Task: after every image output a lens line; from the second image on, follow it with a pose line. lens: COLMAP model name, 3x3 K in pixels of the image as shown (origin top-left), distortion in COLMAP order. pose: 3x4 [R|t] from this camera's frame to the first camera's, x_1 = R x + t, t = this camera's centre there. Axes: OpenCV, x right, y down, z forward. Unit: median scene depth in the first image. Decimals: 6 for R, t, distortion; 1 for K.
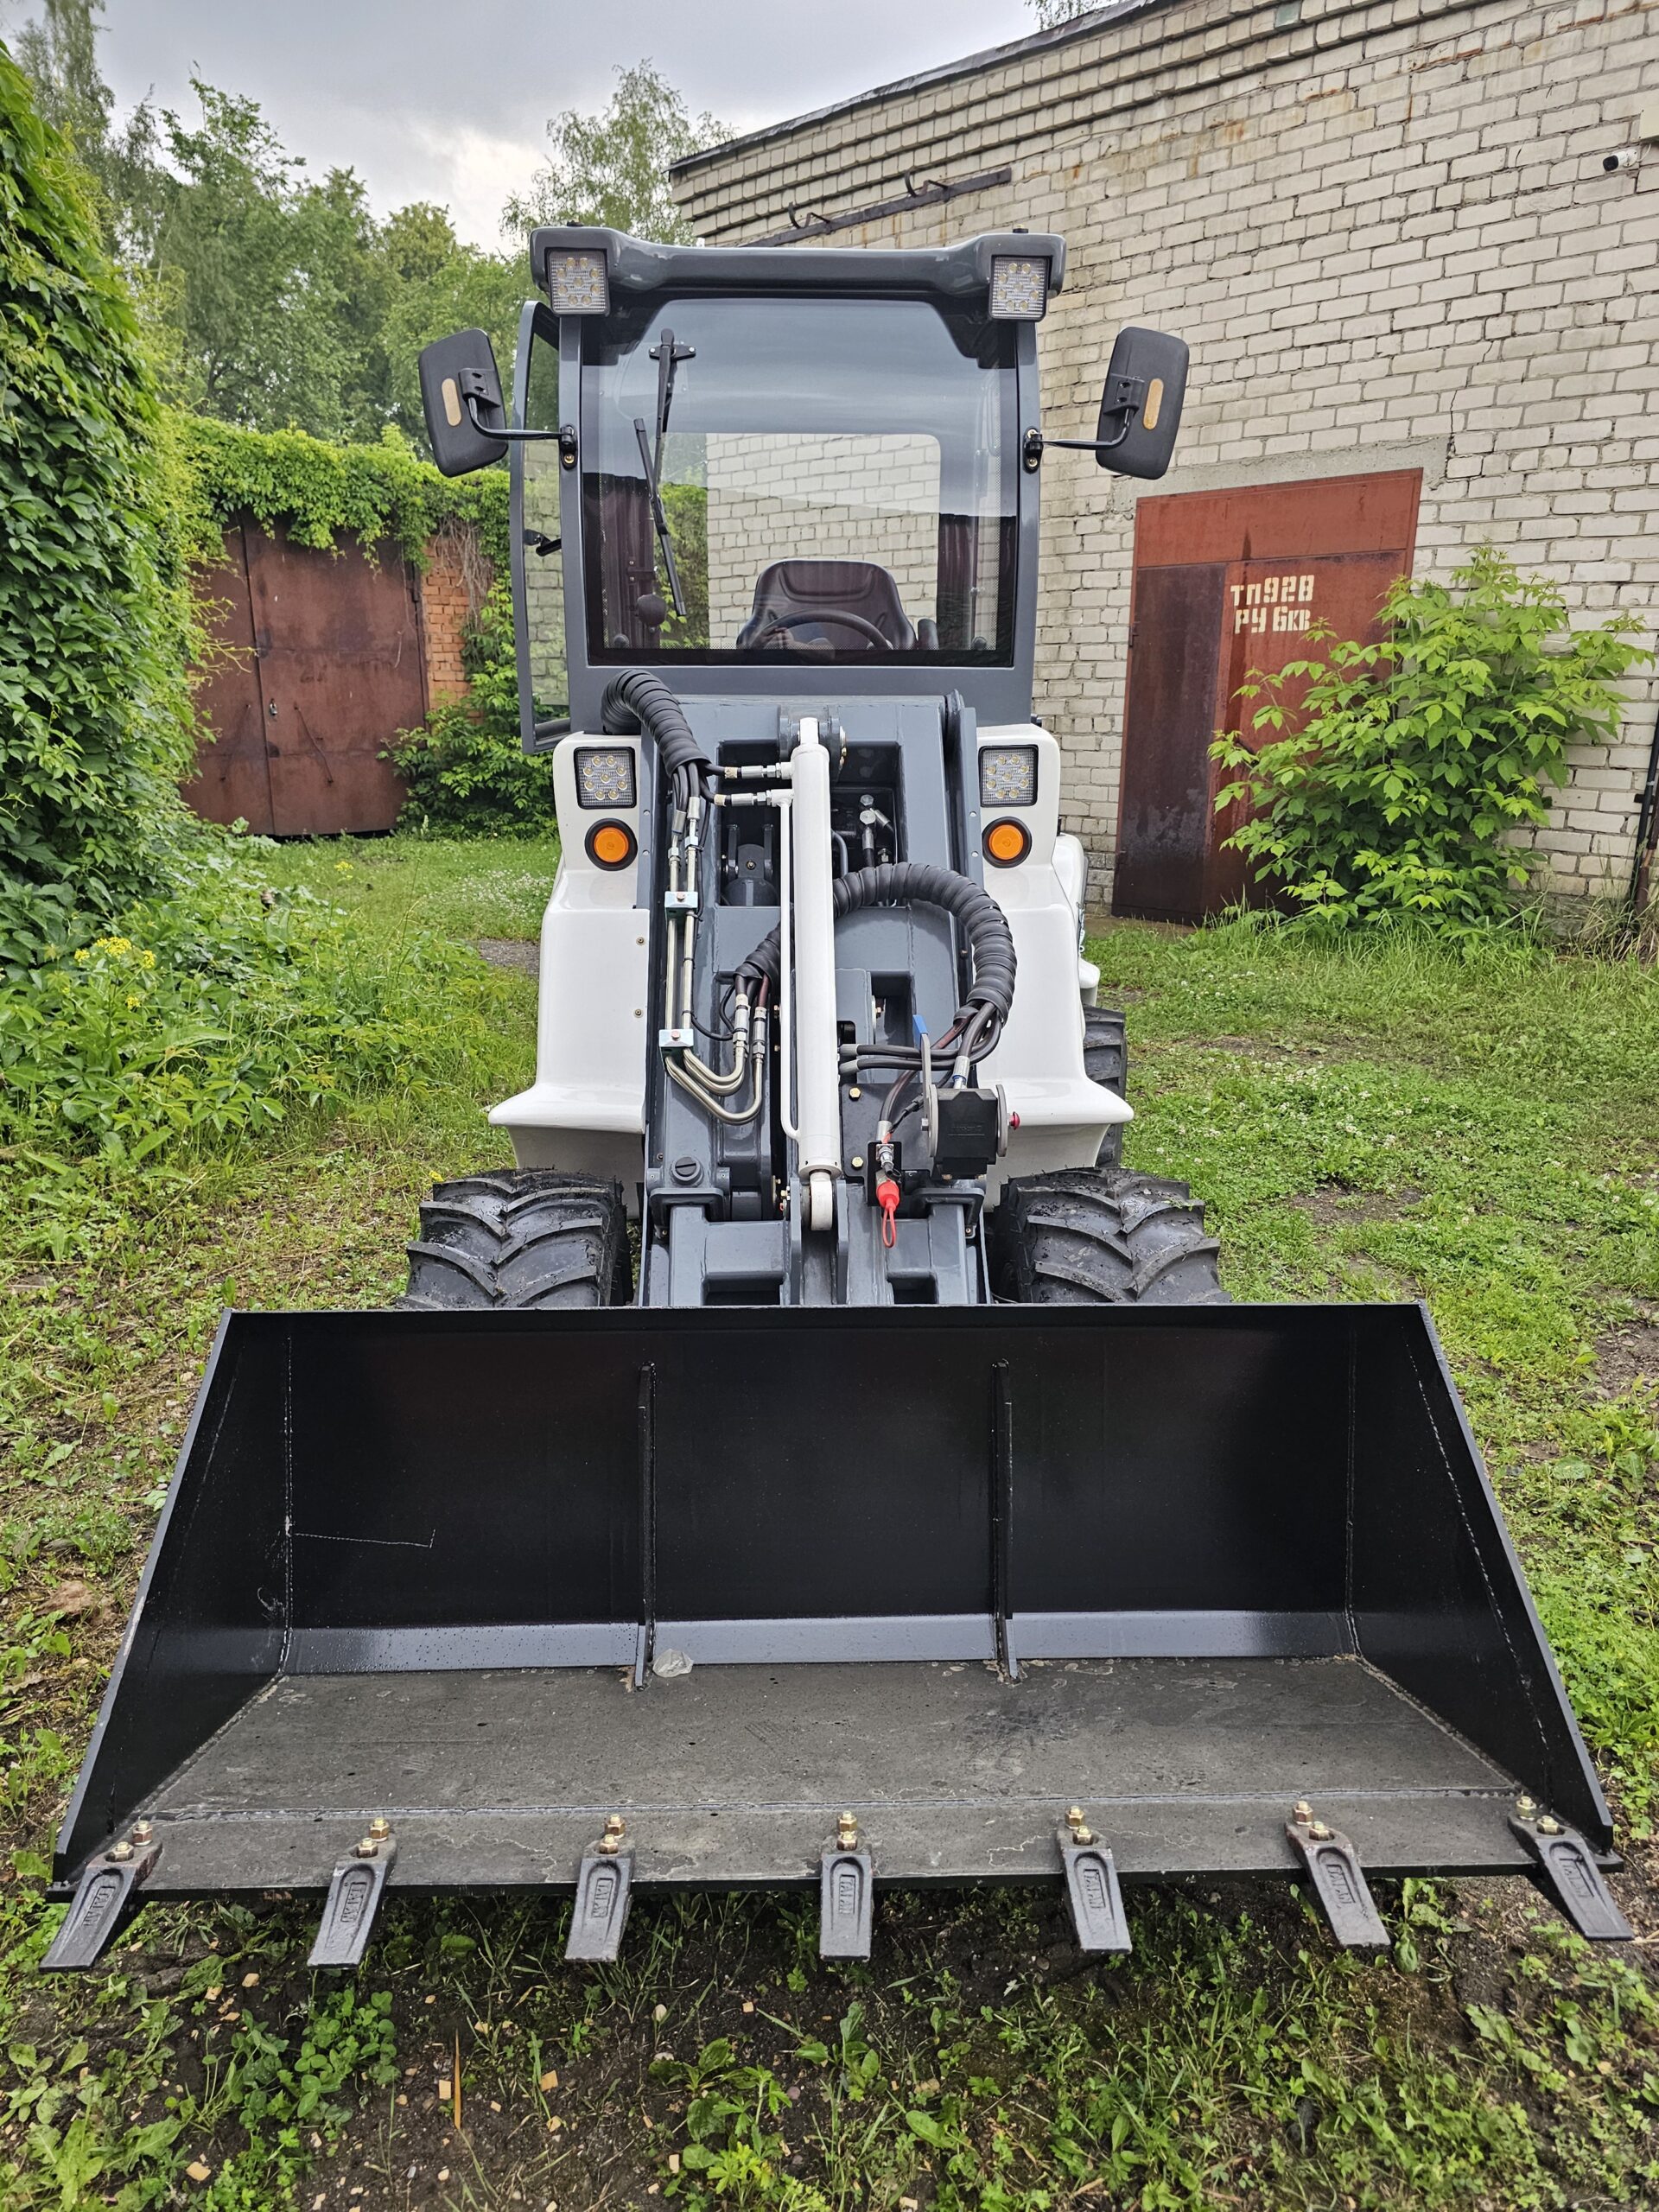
lens RADIAL K [[1471.8, 0, 811.2], [0, 1471.8, 1101.4], [0, 0, 1]] dist [0.077756, -0.079455]
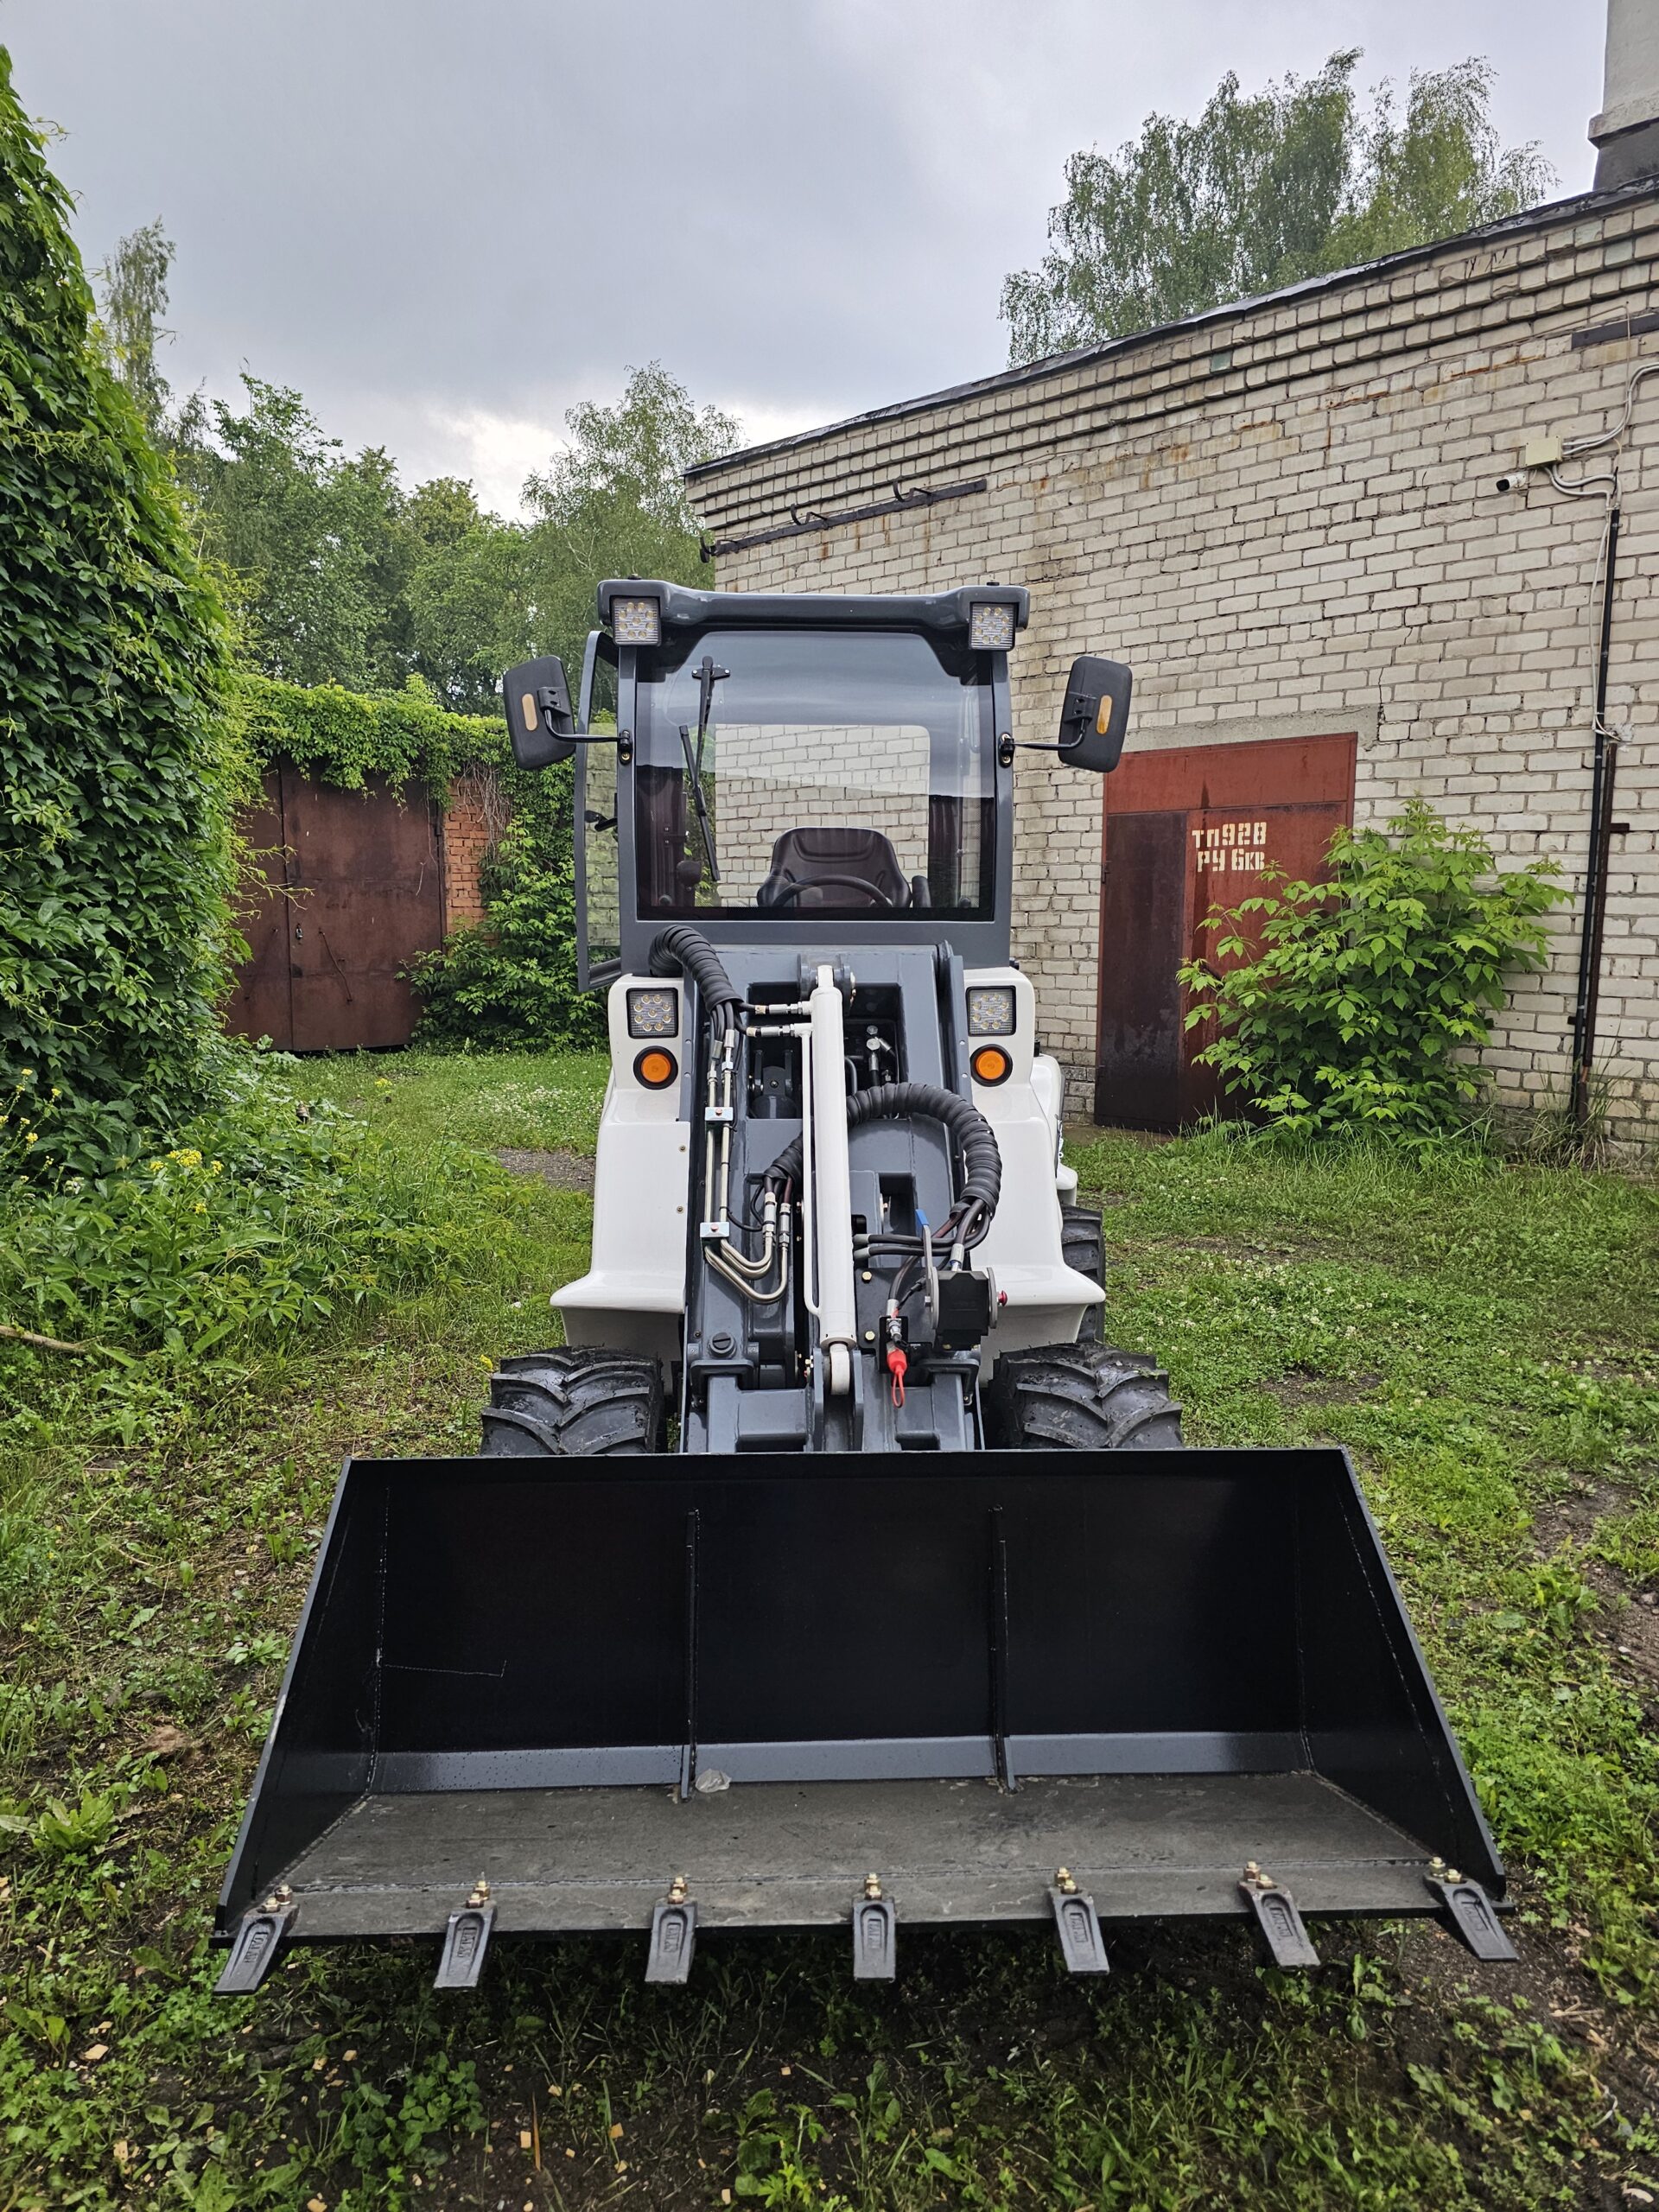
lens RADIAL K [[1471.8, 0, 811.2], [0, 1471.8, 1101.4], [0, 0, 1]] dist [0.077756, -0.079455]
pose [[0.999989, -0.001875, 0.004382, -0.016117], [0.002471, 0.990120, -0.140201, 0.016589], [-0.004076, 0.140210, 0.990113, -0.150062]]
